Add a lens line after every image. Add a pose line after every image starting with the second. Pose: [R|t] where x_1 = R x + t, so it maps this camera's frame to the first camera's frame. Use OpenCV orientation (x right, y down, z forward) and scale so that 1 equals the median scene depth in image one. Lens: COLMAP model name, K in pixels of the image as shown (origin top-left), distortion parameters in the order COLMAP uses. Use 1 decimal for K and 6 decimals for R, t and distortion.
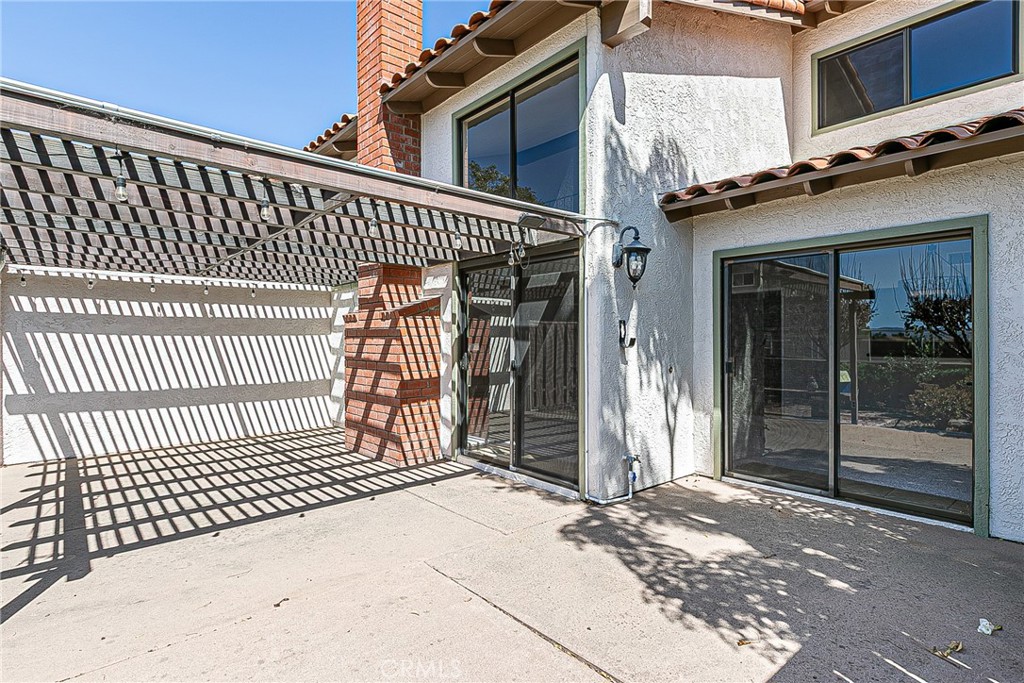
lens RADIAL K [[535.0, 0, 510.9], [0, 535.0, 338.9], [0, 0, 1]] dist [0.000732, -0.000008]
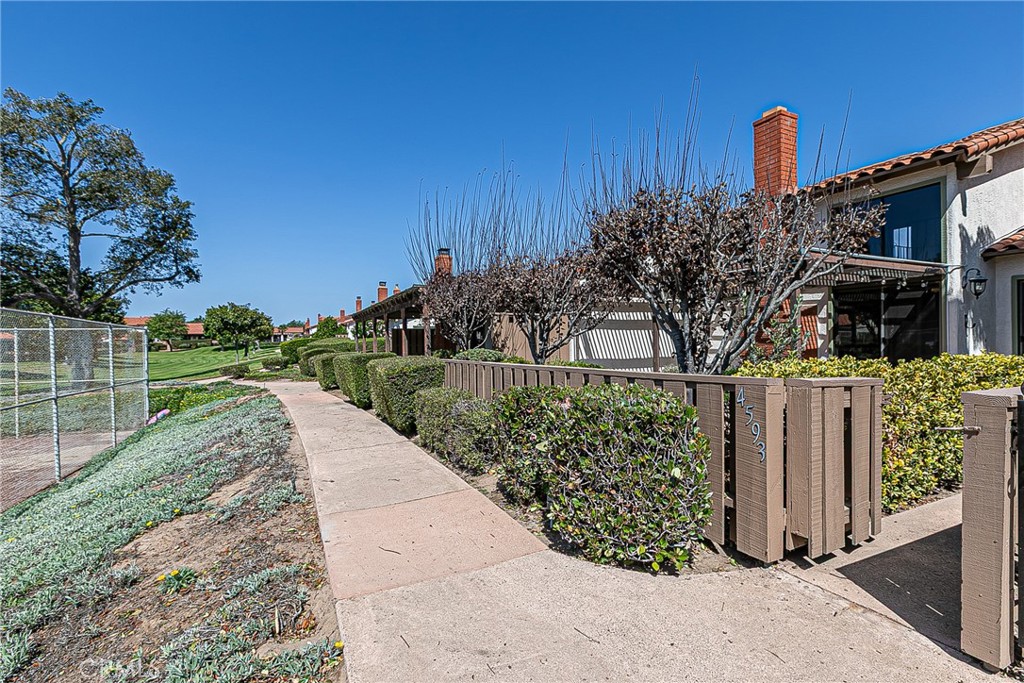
lens RADIAL K [[477.5, 0, 513.7], [0, 477.5, 346.9], [0, 0, 1]] dist [-0.004297, -0.000952]
pose [[0.965295, -0.014040, -0.260785, -0.741600], [0.020854, 0.999509, 0.023378, 0.007317], [0.260328, -0.028006, 0.965114, -0.897928]]
